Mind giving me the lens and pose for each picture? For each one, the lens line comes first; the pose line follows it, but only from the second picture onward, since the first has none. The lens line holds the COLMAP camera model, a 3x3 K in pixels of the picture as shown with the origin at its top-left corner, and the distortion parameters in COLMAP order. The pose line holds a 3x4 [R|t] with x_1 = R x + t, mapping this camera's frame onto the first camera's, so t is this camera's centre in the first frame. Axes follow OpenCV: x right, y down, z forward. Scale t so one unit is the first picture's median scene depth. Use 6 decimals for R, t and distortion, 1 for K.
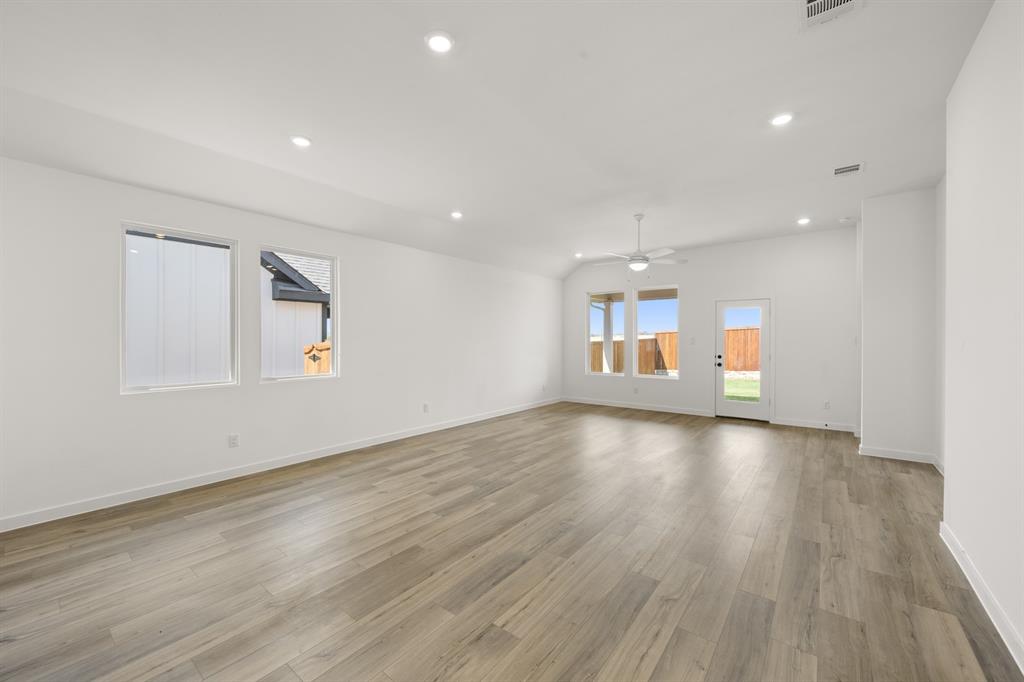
lens RADIAL K [[405.7, 0, 512.0], [0, 405.7, 340.9], [0, 0, 1]] dist [-0.000203, 0.000183]
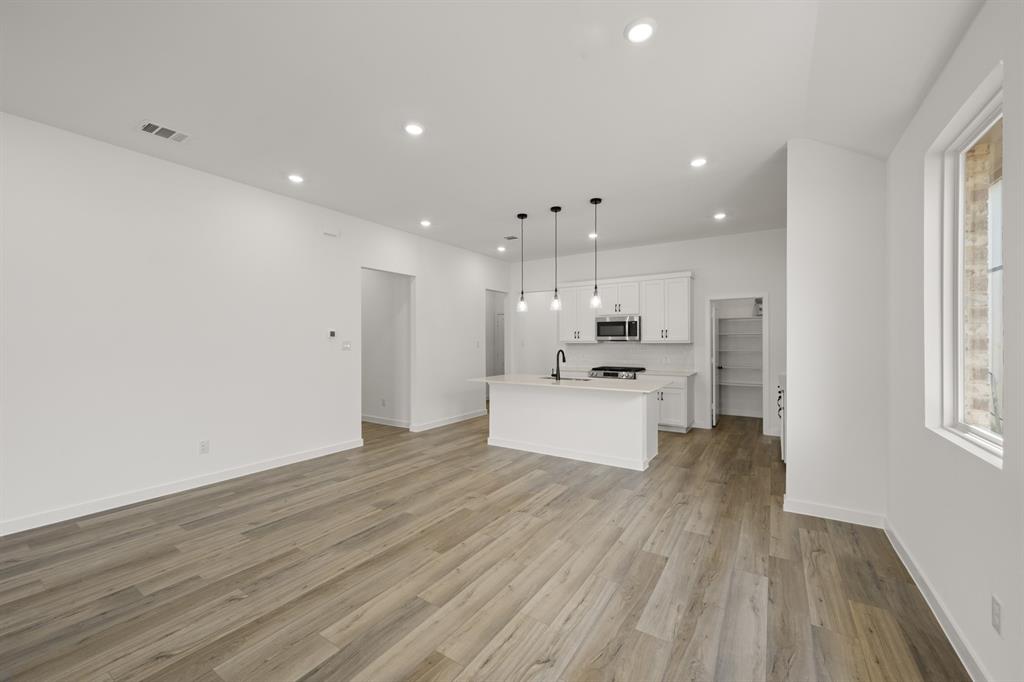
lens RADIAL K [[405.7, 0, 506.8], [0, 405.7, 340.4], [0, 0, 1]] dist [-0.000203, 0.000183]
pose [[-0.997348, 0.005178, -0.072595, -0.324266], [0.005128, 0.999986, 0.000876, -0.008193], [0.072599, 0.000502, -0.997361, 1.989540]]
